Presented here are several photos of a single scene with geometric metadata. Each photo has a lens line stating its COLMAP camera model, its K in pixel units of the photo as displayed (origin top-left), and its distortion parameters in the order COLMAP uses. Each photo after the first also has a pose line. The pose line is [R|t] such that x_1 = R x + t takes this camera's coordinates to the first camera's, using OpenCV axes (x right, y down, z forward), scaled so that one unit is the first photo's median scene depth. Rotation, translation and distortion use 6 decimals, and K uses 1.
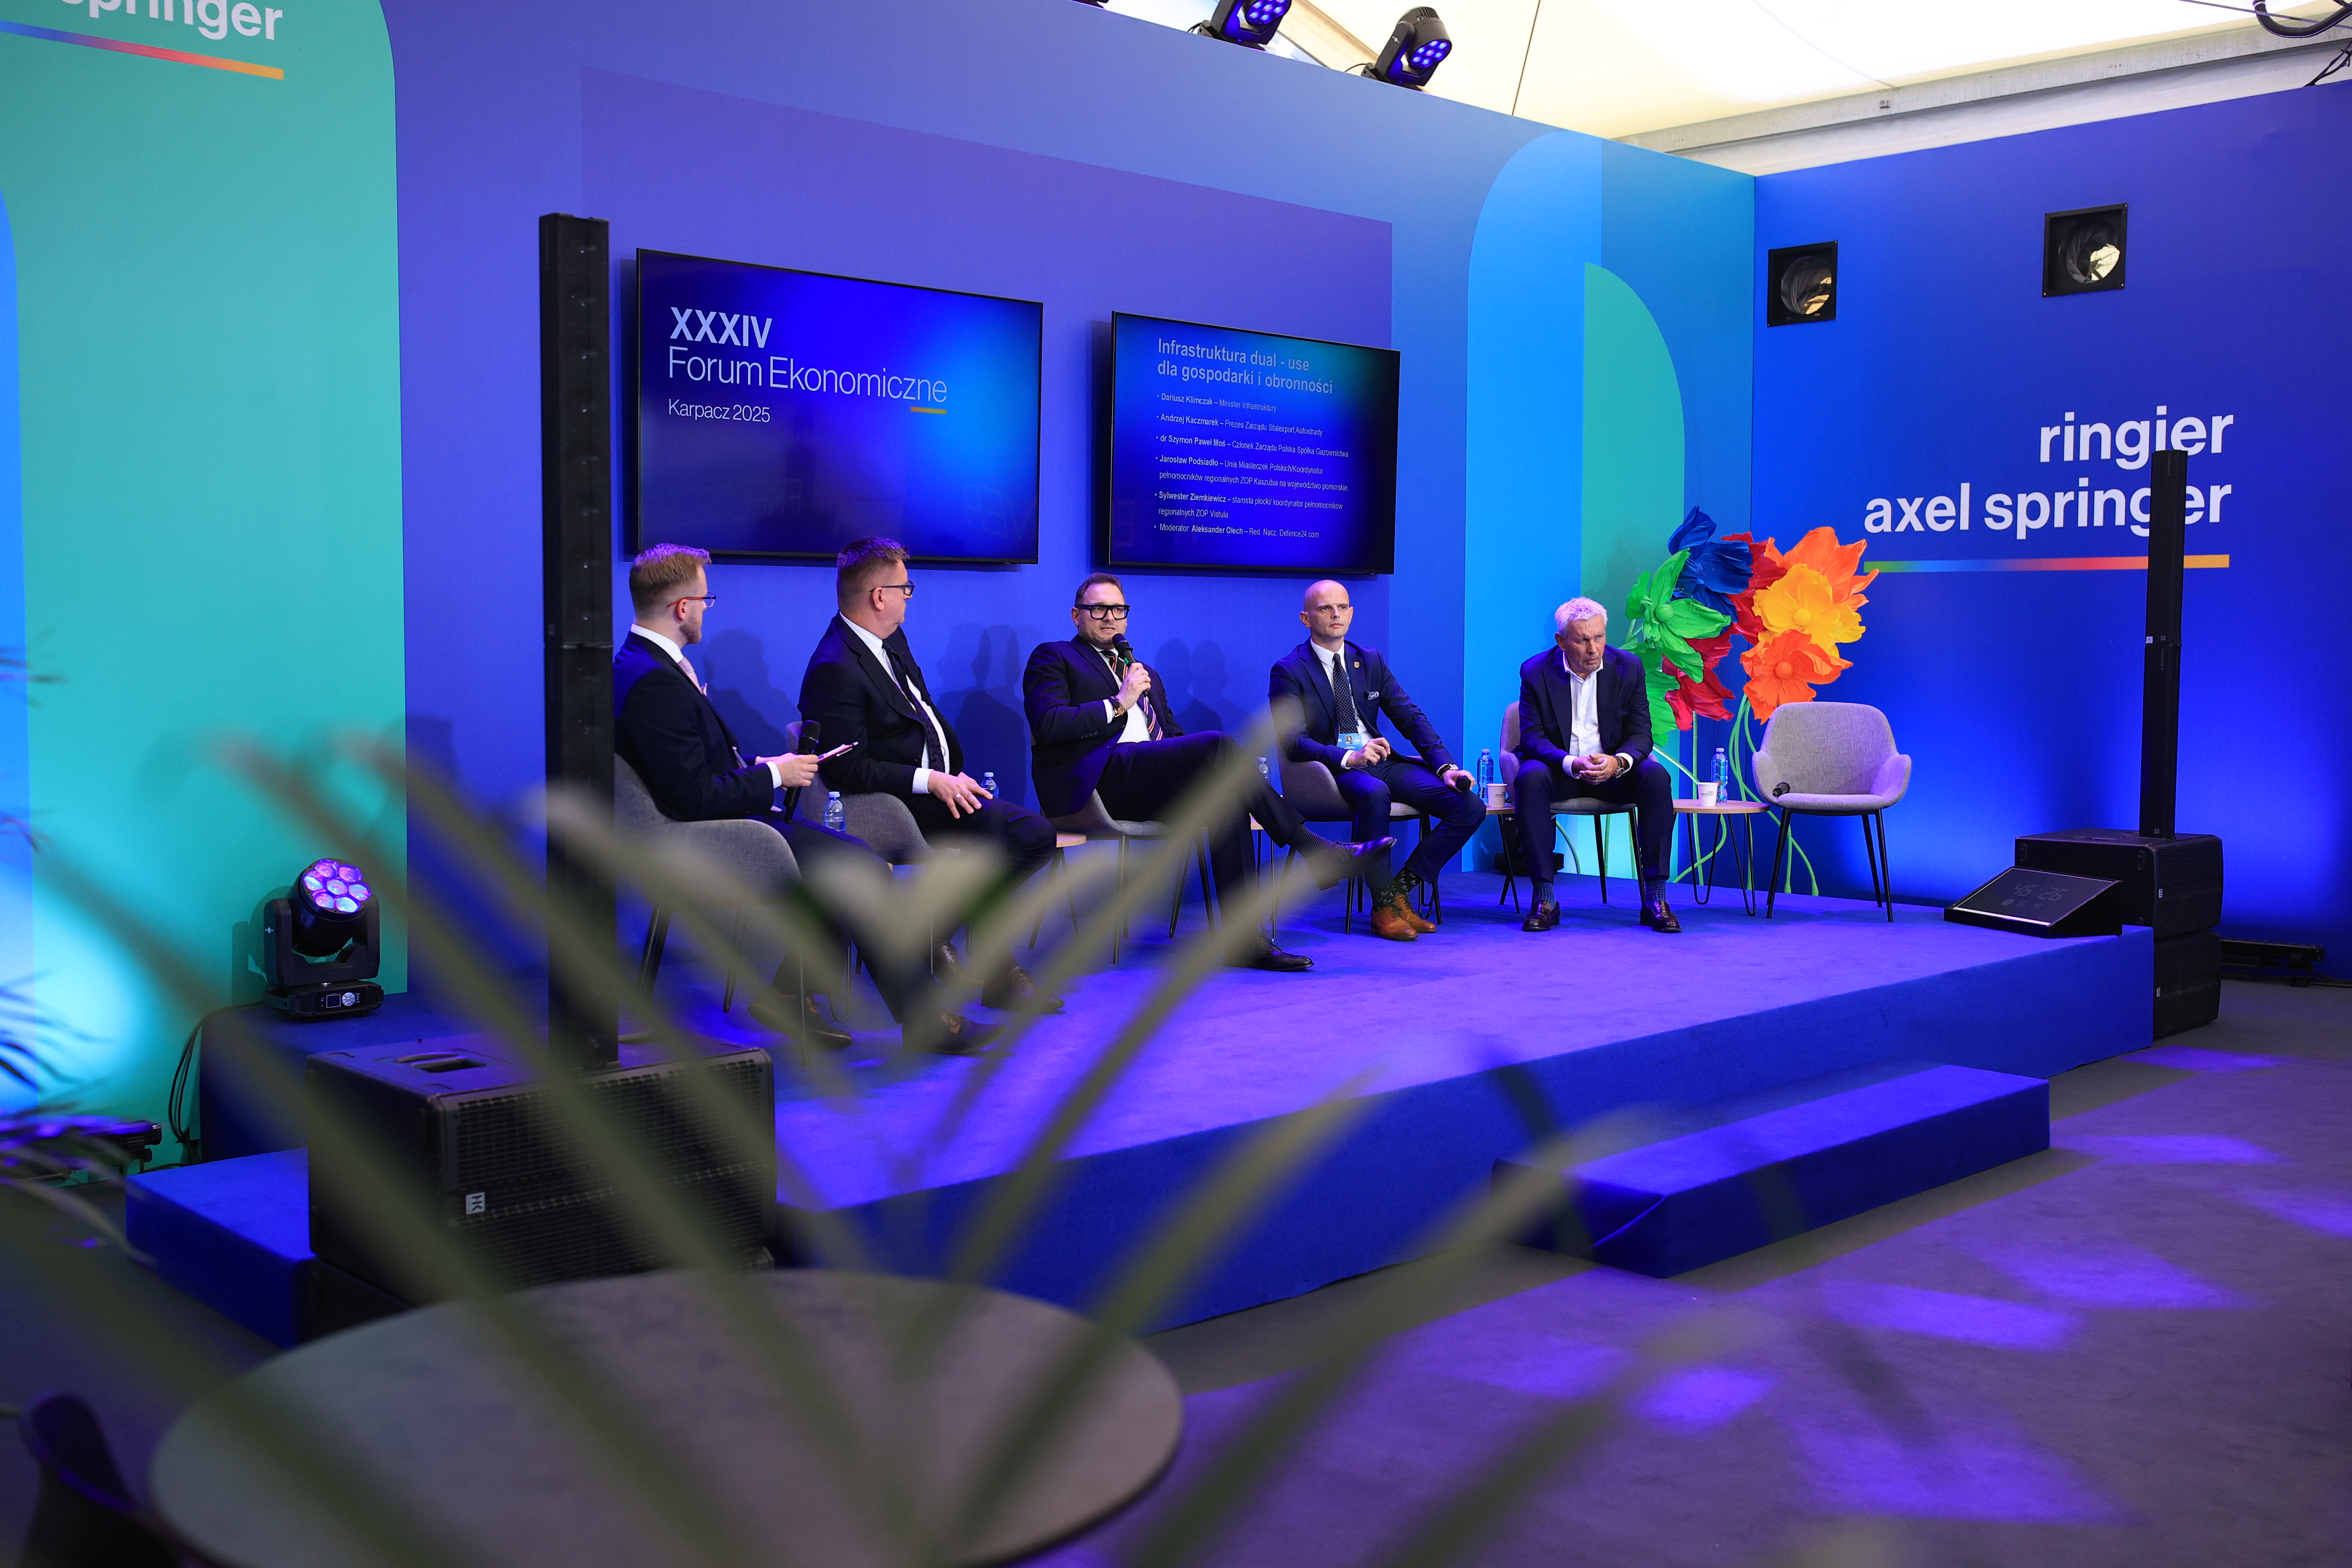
lens RADIAL K [[2257.1, 0, 1176.0], [0, 2257.1, 784.0], [0, 0, 1]] dist [0.003657, -0.011984]
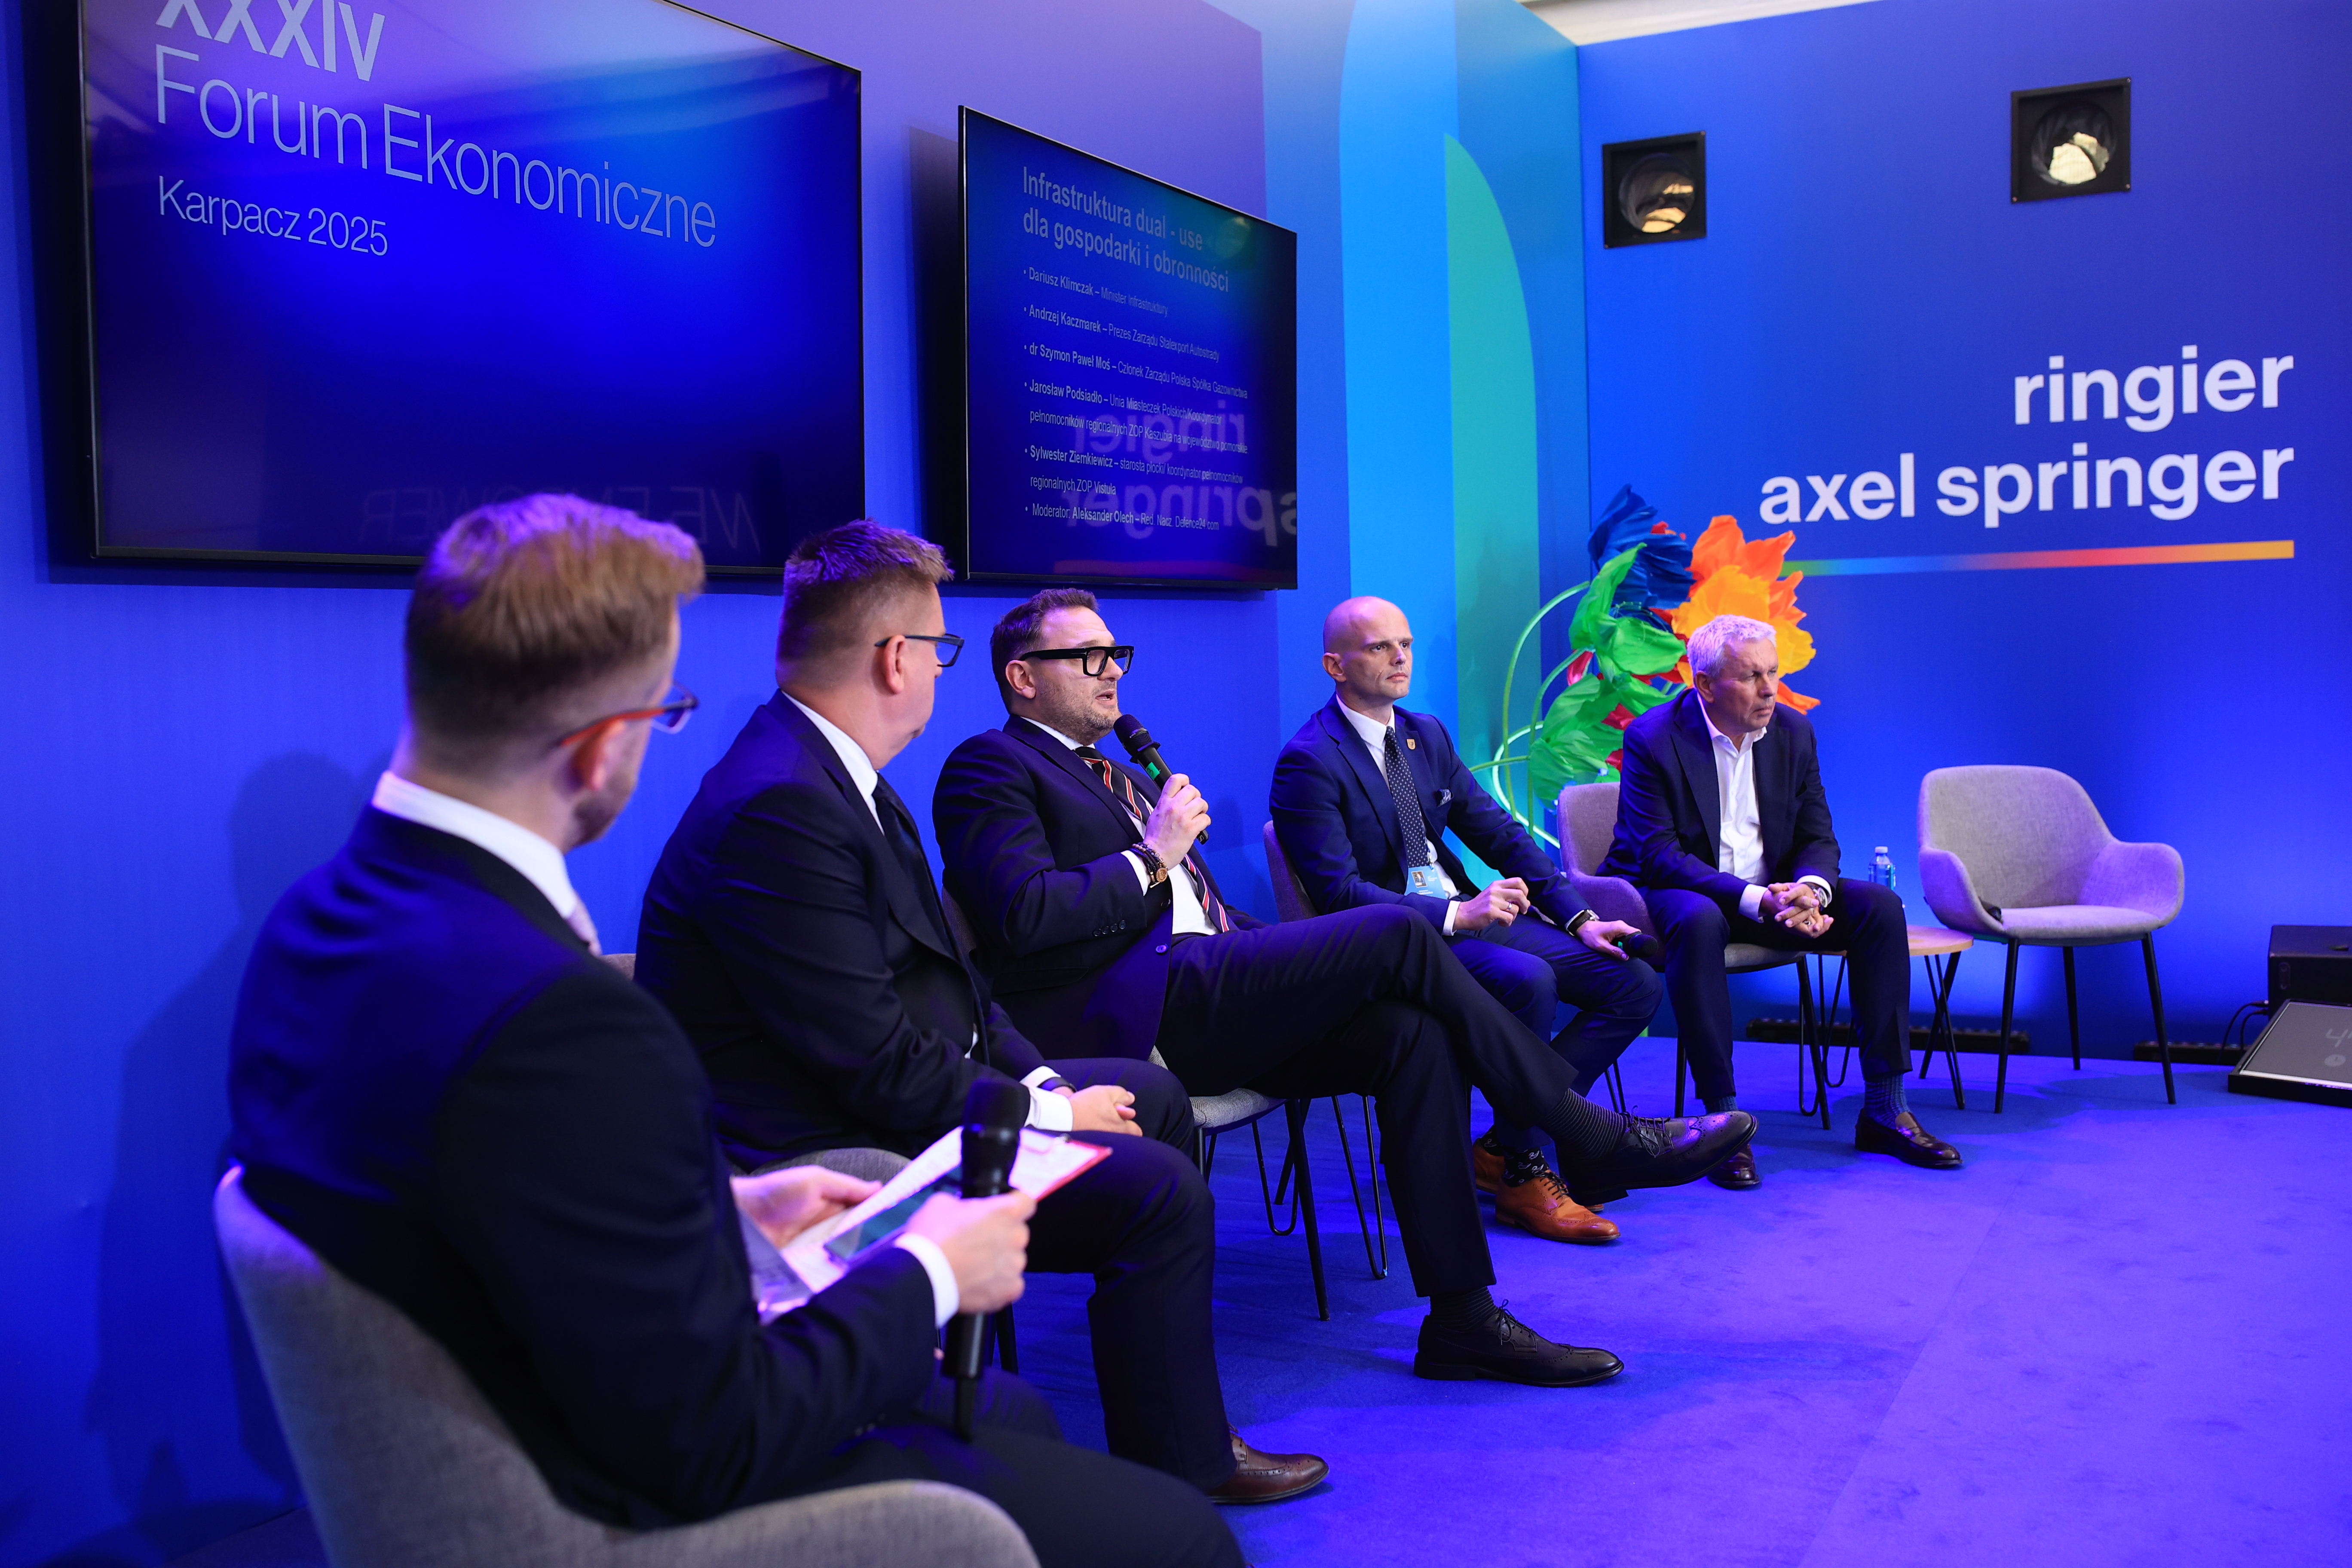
lens RADIAL K [[2257.1, 0, 1176.0], [0, 2257.1, 784.0], [0, 0, 1]] dist [0.003657, -0.011984]
pose [[0.946439, -0.048753, 0.319180, -0.149437], [0.052956, 0.998587, -0.004499, -0.040974], [-0.318510, 0.021161, 0.947683, 0.451654]]
